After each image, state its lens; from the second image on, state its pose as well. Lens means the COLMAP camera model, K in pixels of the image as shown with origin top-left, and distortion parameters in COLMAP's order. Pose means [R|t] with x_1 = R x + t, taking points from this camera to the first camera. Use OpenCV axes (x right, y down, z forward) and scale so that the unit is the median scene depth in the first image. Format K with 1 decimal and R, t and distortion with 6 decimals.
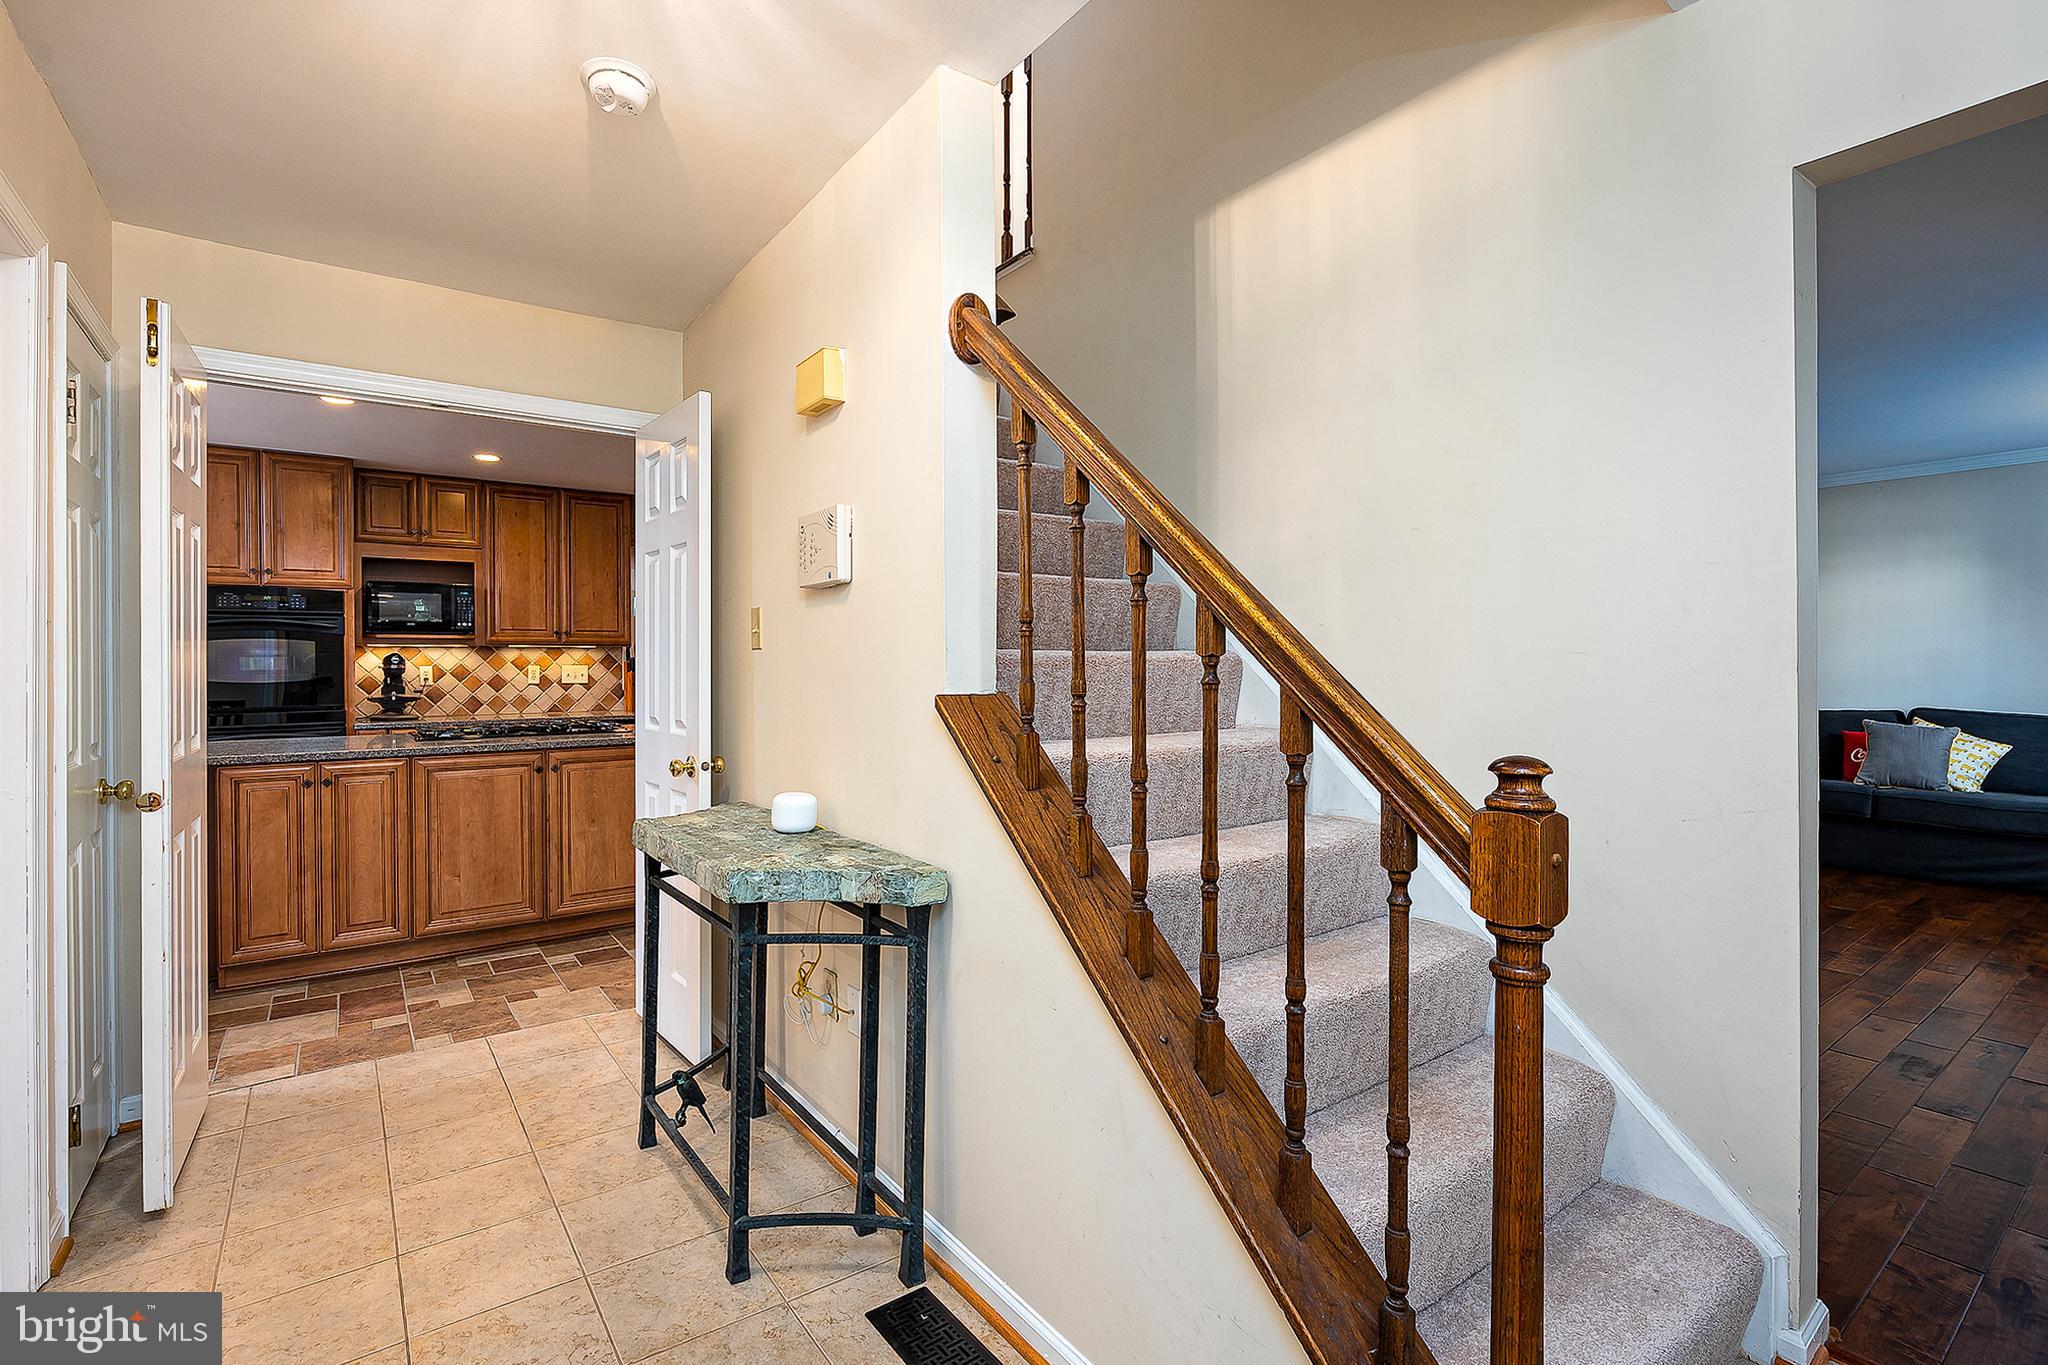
lens RADIAL K [[930.1, 0, 1022.6], [0, 930.1, 669.7], [0, 0, 1]] dist [0.001342, 0.000014]
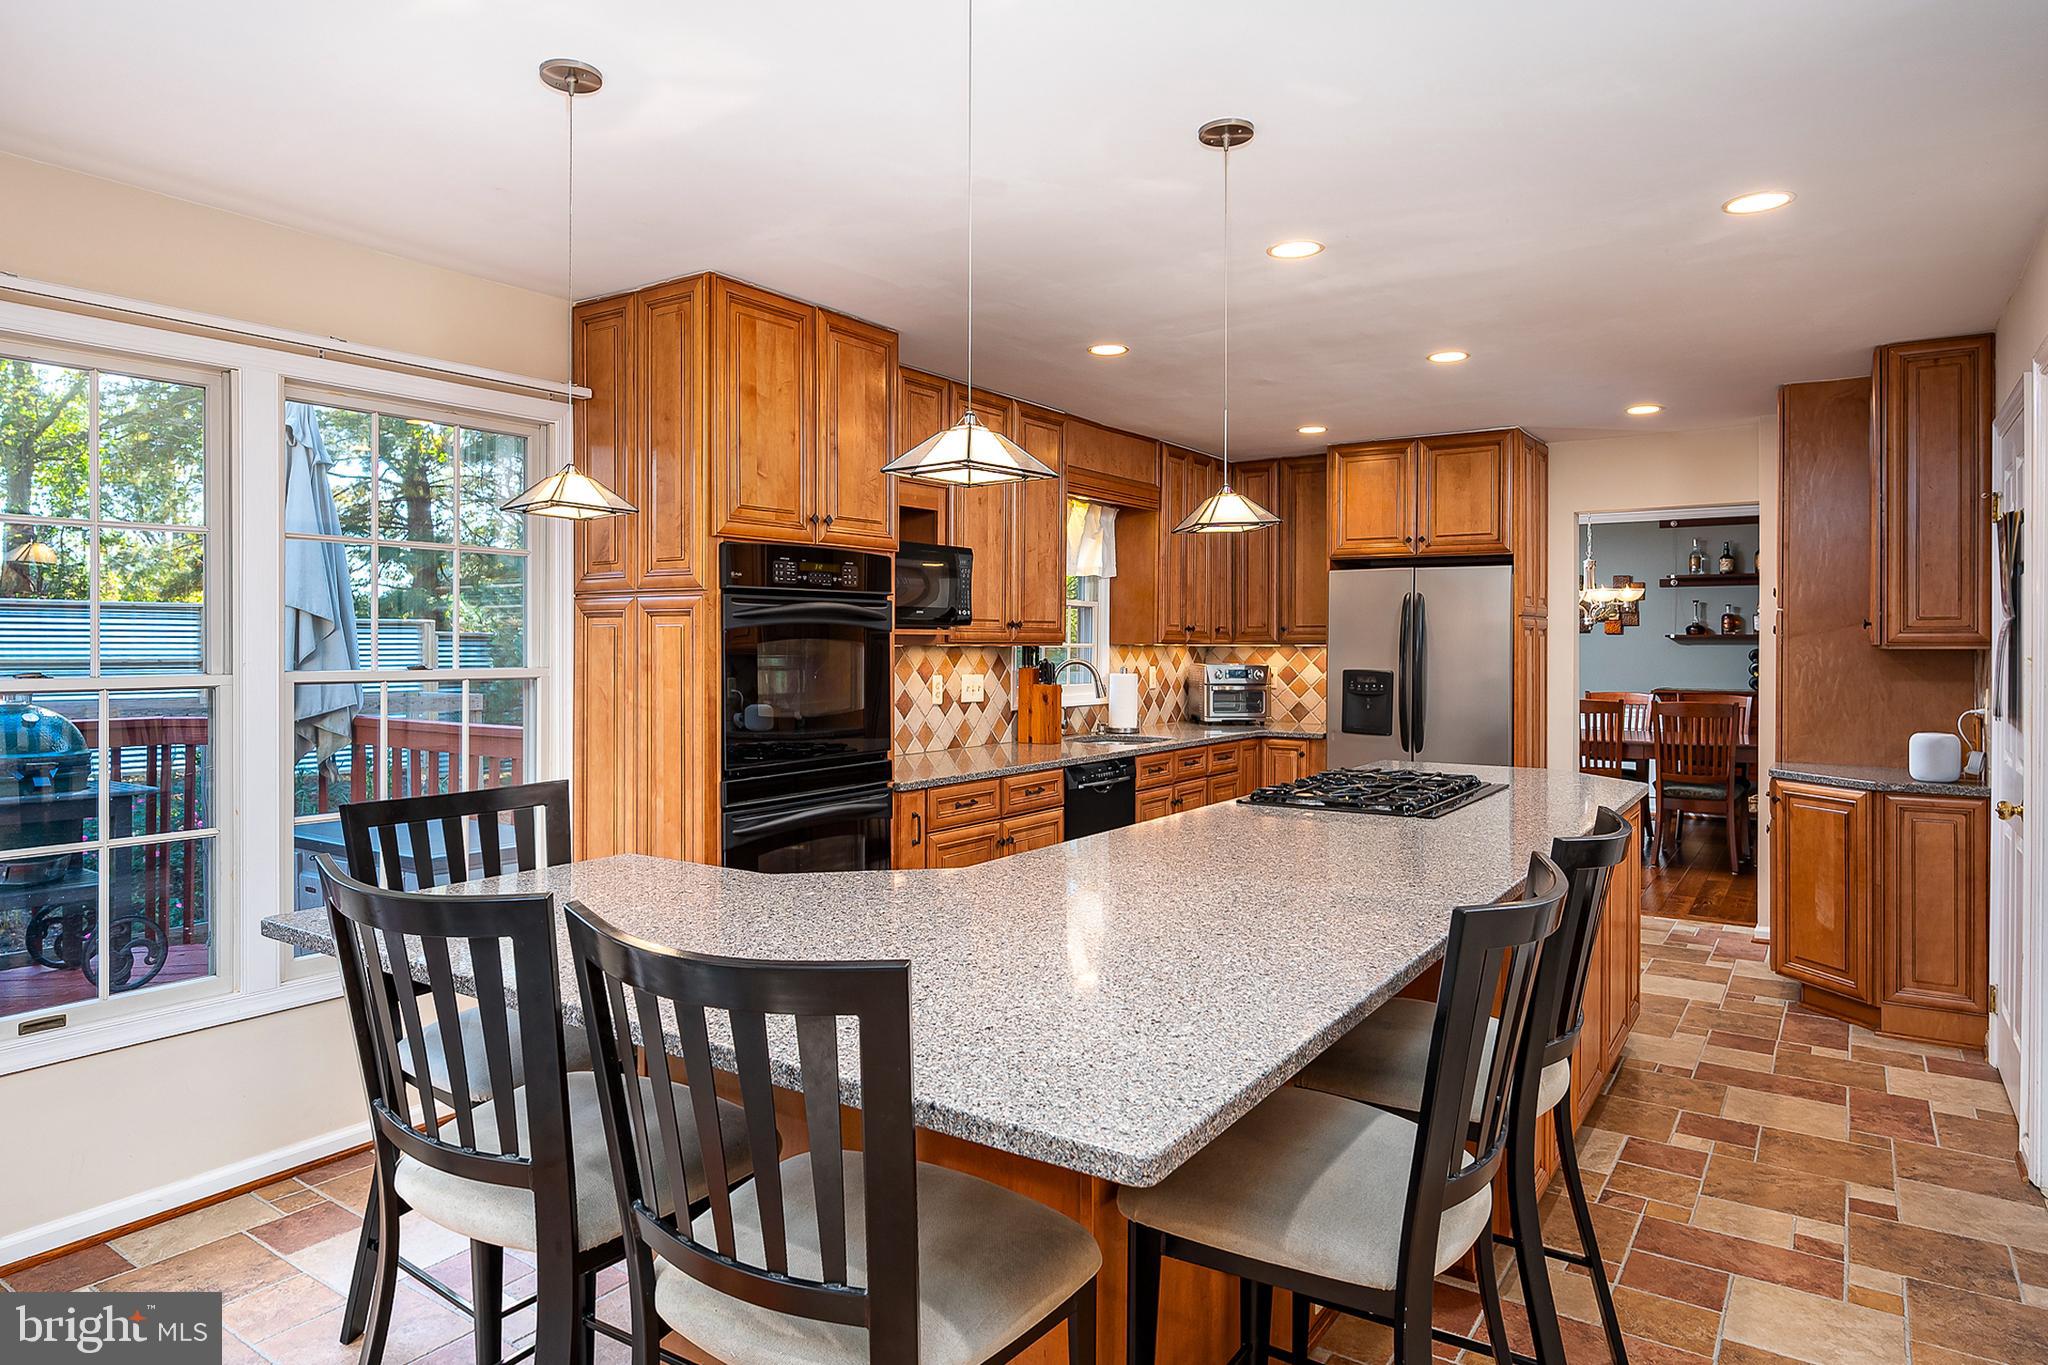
lens RADIAL K [[1222.6, 0, 998.2], [0, 1222.6, 646.6], [0, 0, 1]] dist [0.003005, 0.000485]
pose [[0.946890, 0.001783, 0.321554, -0.780087], [-0.000795, 0.999995, -0.003205, -0.021886], [-0.321557, 0.002779, 0.946886, 0.214988]]
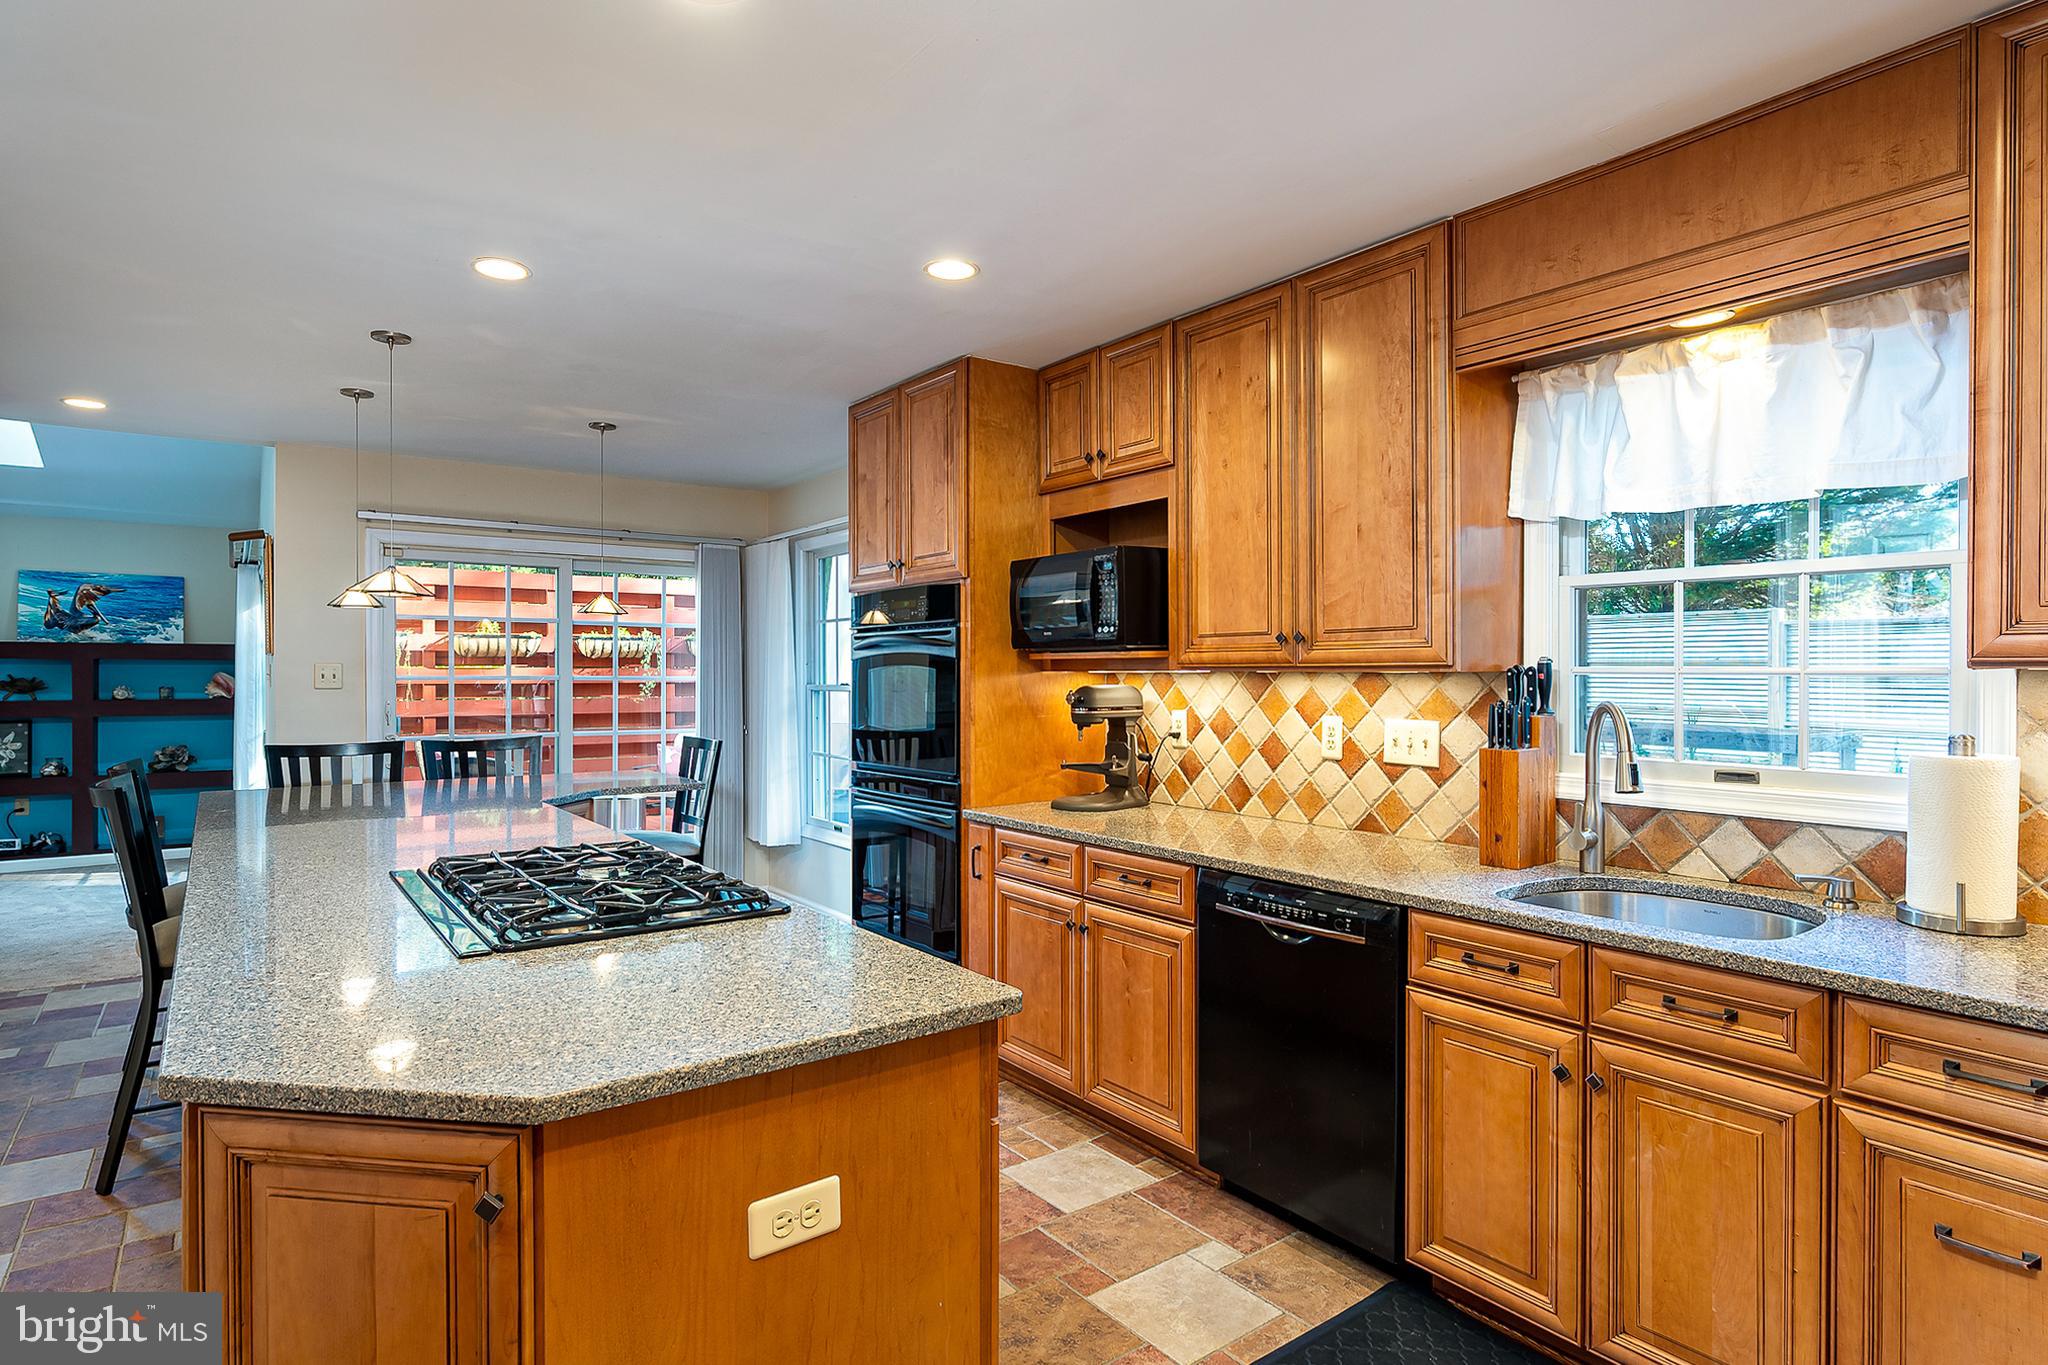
lens RADIAL K [[1079.3, 0, 1019.1], [0, 1079.3, 687.6], [0, 0, 1]] dist [-0.002824, -0.001225]
pose [[-0.002662, 0.016904, -0.999854, -0.033999], [-0.006237, 0.999837, 0.016921, -0.025677], [0.999977, 0.006282, -0.002556, 0.891234]]
